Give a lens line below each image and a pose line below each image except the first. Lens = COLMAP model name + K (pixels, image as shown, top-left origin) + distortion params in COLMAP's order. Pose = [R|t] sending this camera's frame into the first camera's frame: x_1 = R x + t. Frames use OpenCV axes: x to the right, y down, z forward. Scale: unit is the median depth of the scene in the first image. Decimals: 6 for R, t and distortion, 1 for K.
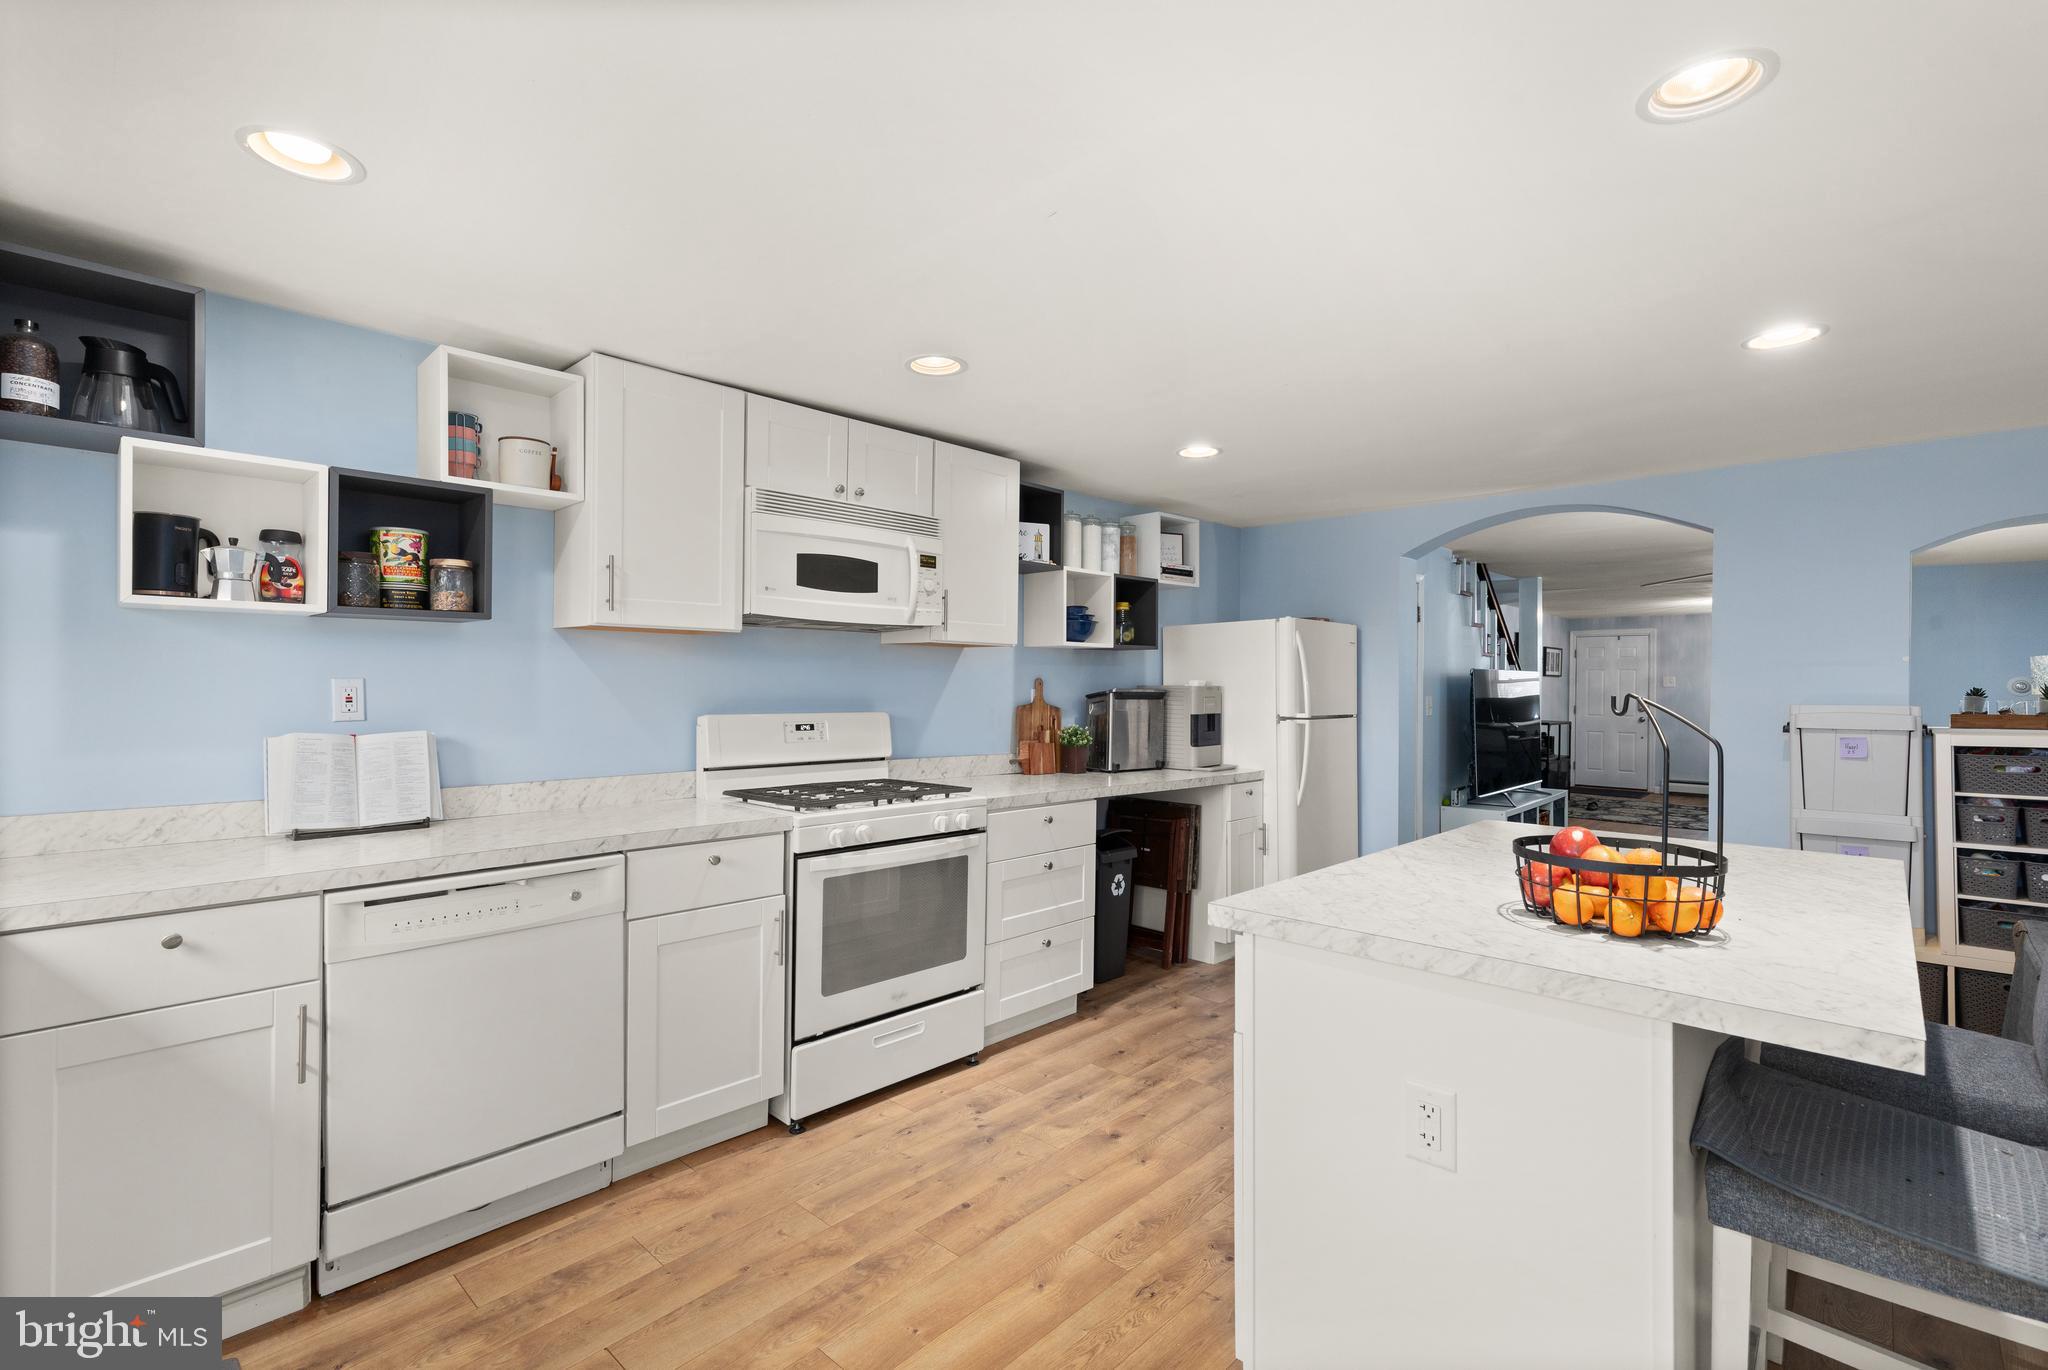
lens RADIAL K [[930.5, 0, 1024.0], [0, 930.5, 685.0], [0, 0, 1]] dist [0.001243, -0.000110]
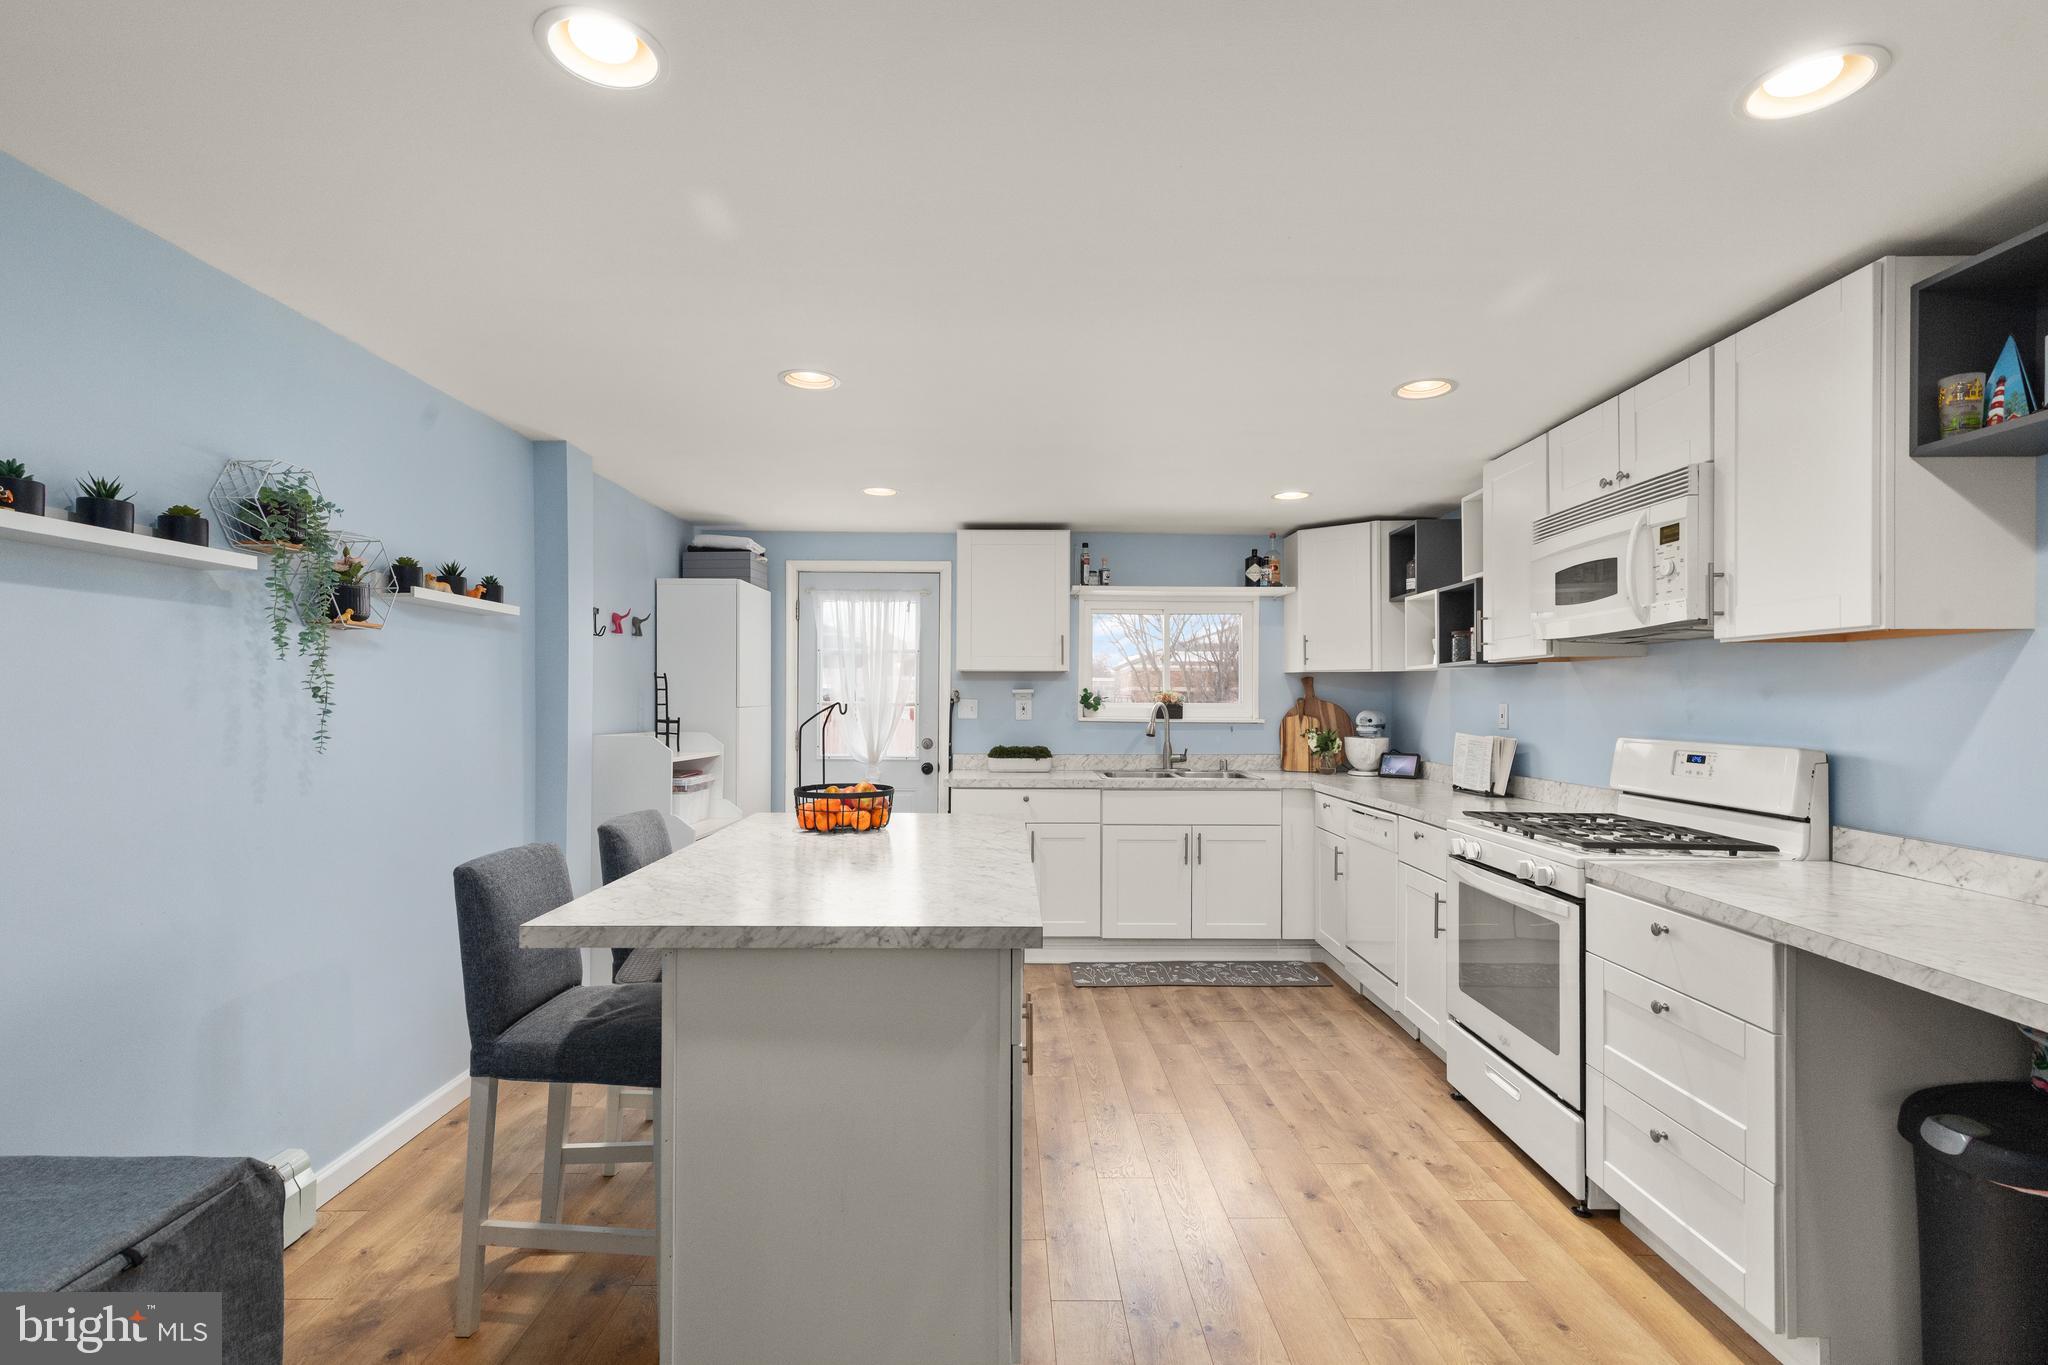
lens RADIAL K [[932.7, 0, 1005.6], [0, 932.7, 705.3], [0, 0, 1]] dist [0.001562, -0.000442]
pose [[-0.733785, -0.008510, -0.679329, 0.762840], [-0.011286, 0.999936, -0.000335, 0.005584], [0.679288, 0.007421, -0.733834, 1.184137]]
